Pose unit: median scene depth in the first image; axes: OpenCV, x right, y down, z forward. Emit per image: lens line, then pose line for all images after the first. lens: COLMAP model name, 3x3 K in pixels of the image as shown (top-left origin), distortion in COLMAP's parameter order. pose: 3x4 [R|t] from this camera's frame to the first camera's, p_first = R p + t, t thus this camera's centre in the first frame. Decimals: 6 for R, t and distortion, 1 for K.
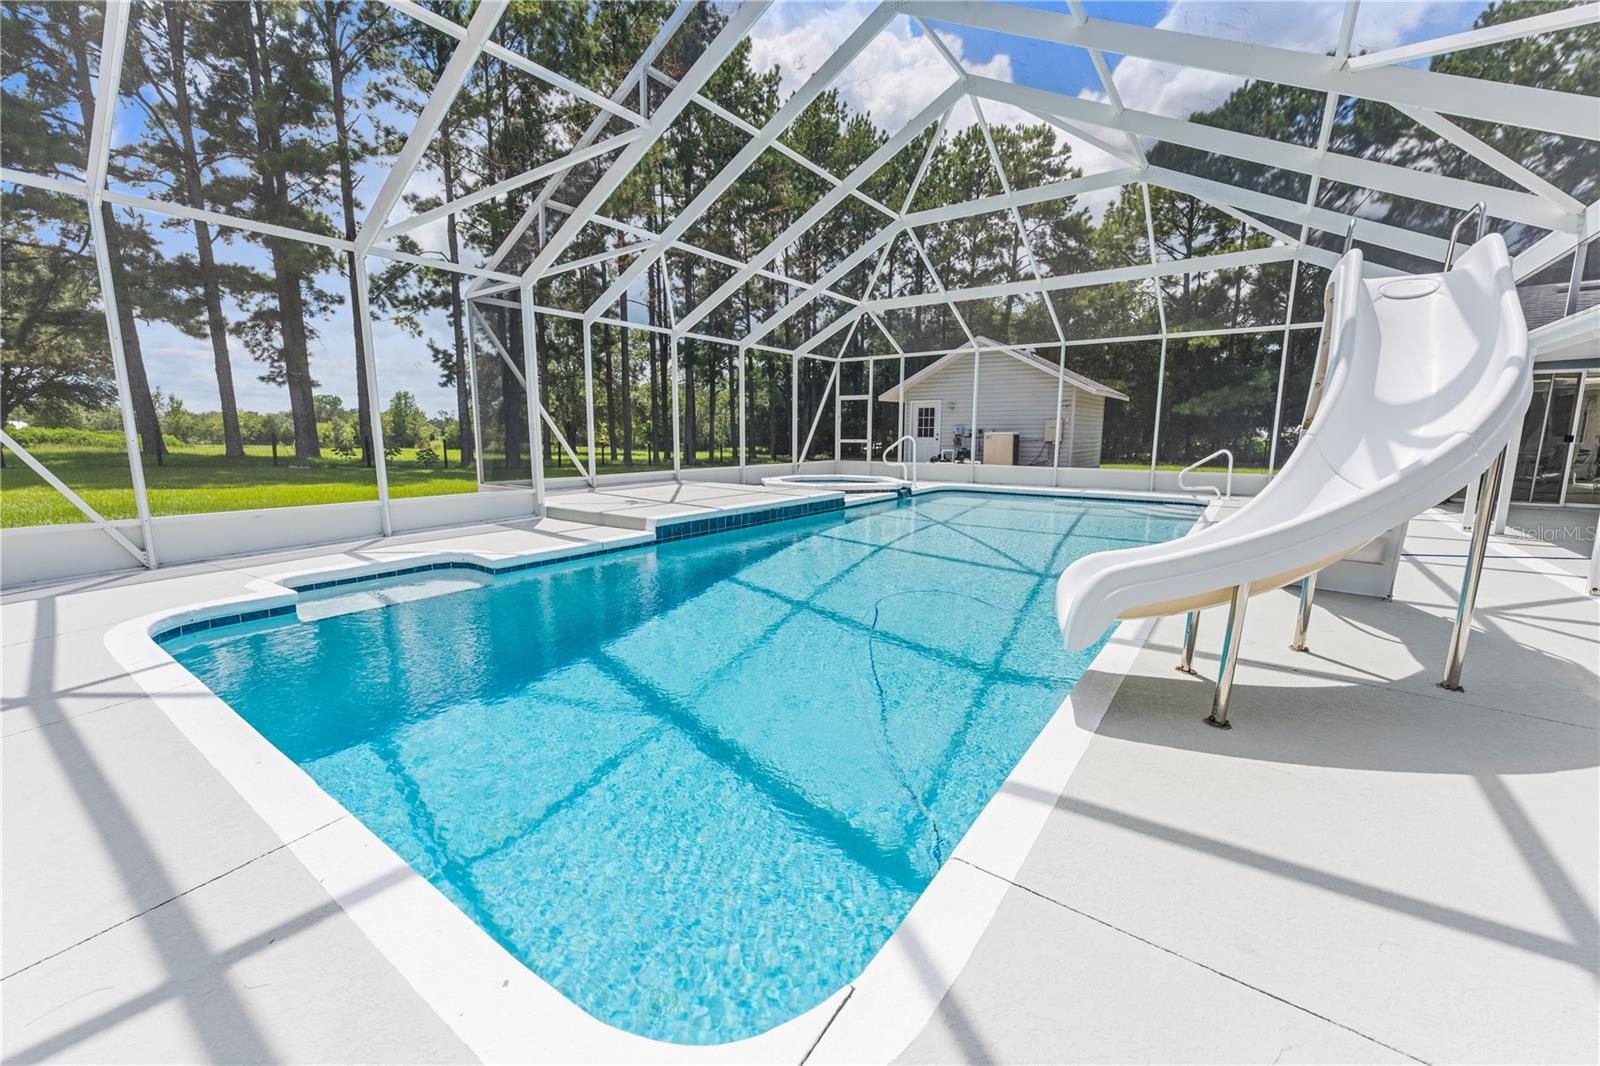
lens RADIAL K [[650.0, 0, 800.0], [0, 650.0, 533.0], [0, 0, 1]] dist [0.001973, 0.000033]
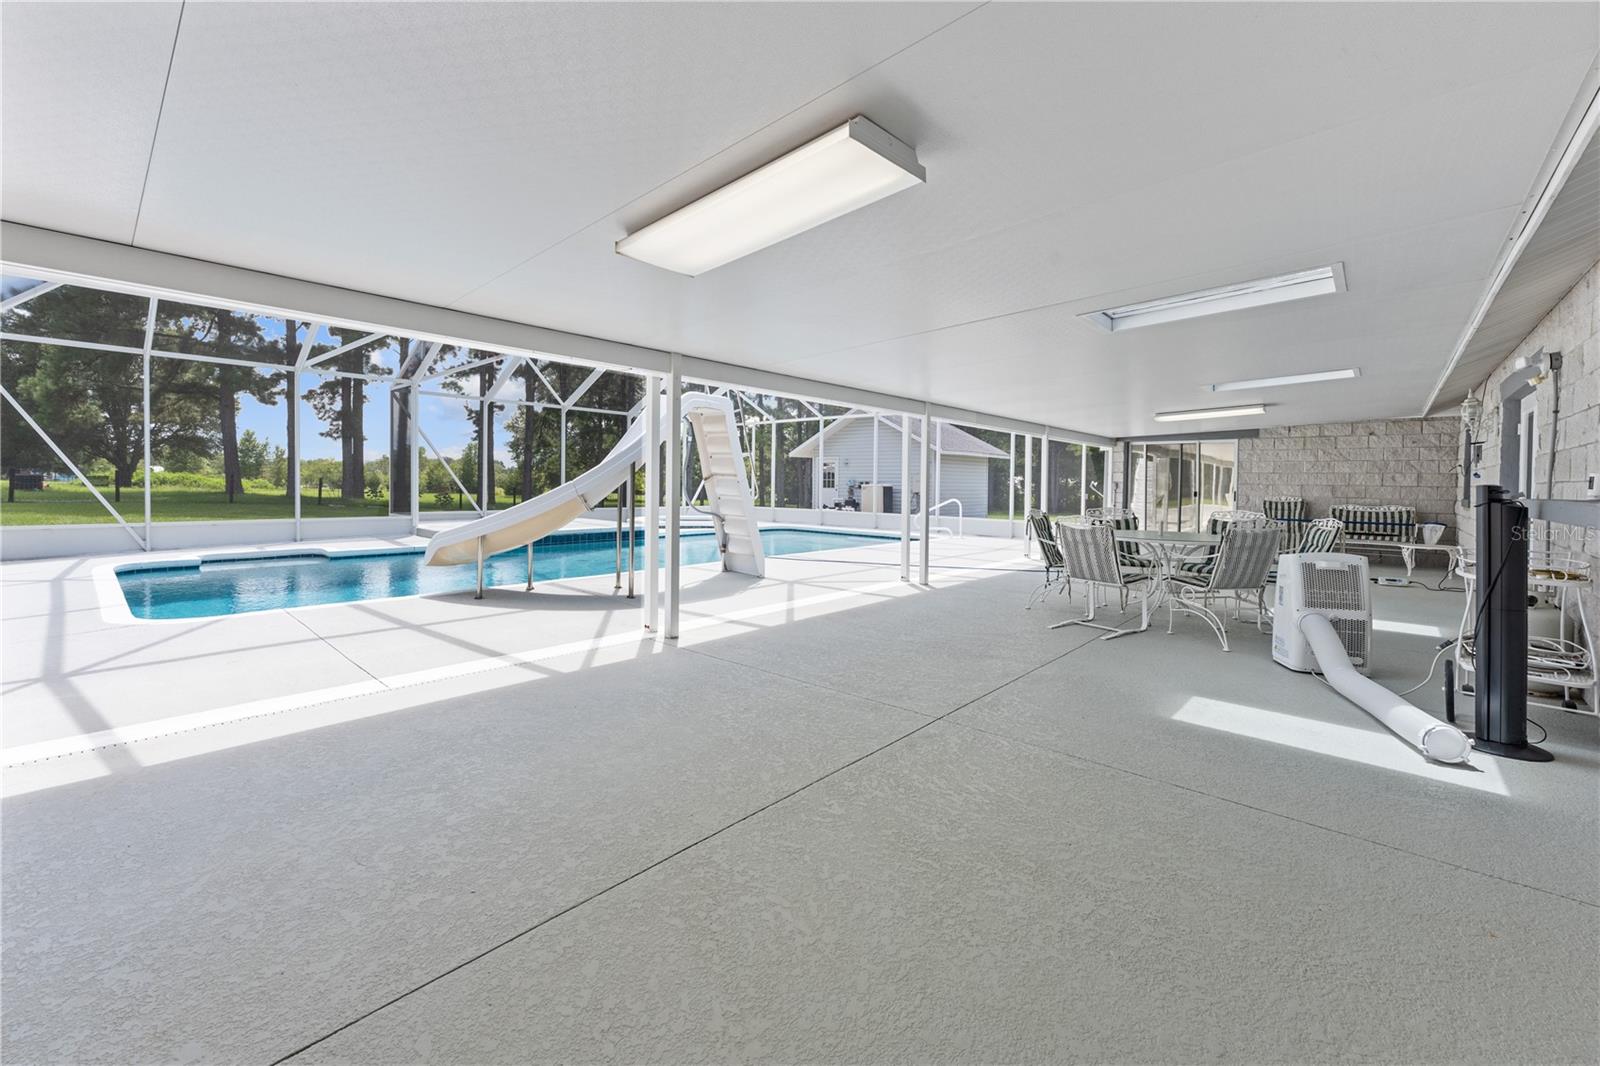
lens RADIAL K [[666.3, 0, 795.6], [0, 666.3, 489.2], [0, 0, 1]] dist [0.000842, 0.000102]
pose [[0.994196, 0.013787, -0.106701, 0.206059], [-0.029191, 0.989120, -0.144182, 0.021698], [0.103552, 0.146460, 0.983782, -0.135335]]
